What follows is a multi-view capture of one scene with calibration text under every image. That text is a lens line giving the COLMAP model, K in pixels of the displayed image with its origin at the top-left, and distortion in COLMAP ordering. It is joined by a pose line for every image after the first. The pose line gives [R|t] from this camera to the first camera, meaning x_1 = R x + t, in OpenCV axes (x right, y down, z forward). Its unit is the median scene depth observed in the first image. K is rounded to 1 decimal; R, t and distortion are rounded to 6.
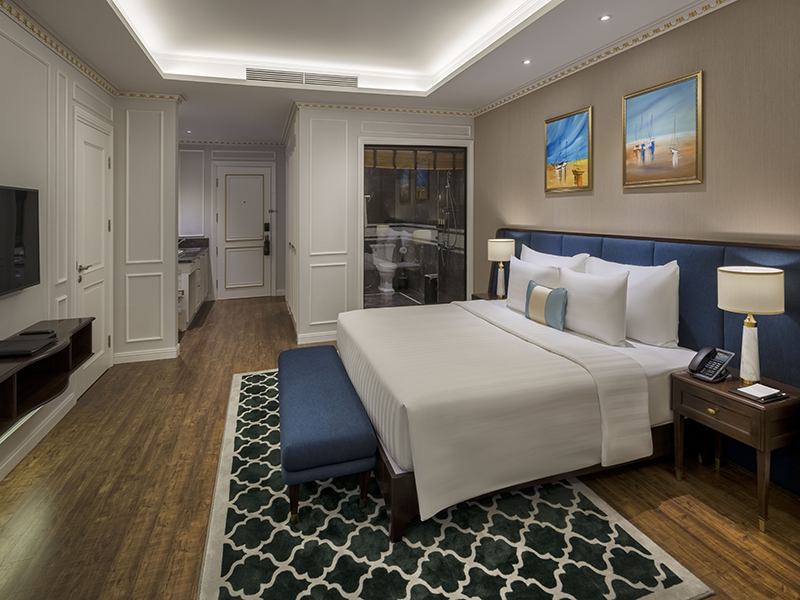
lens RADIAL K [[425.5, 0, 402.0], [0, 425.5, 224.5], [0, 0, 1]] dist [-0.000636, -0.001383]
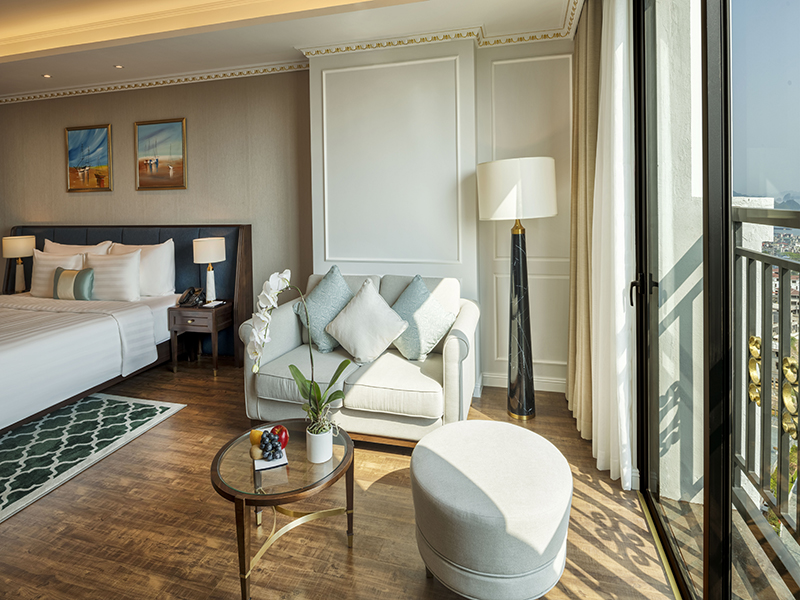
lens RADIAL K [[430.2, 0, 384.1], [0, 430.2, 214.8], [0, 0, 1]] dist [-0.000921, -0.003260]
pose [[0.561741, -0.011337, 0.827235, -0.187912], [0.036176, 0.999286, -0.010871, 0.038924], [-0.826522, 0.036033, 0.561750, -0.454985]]
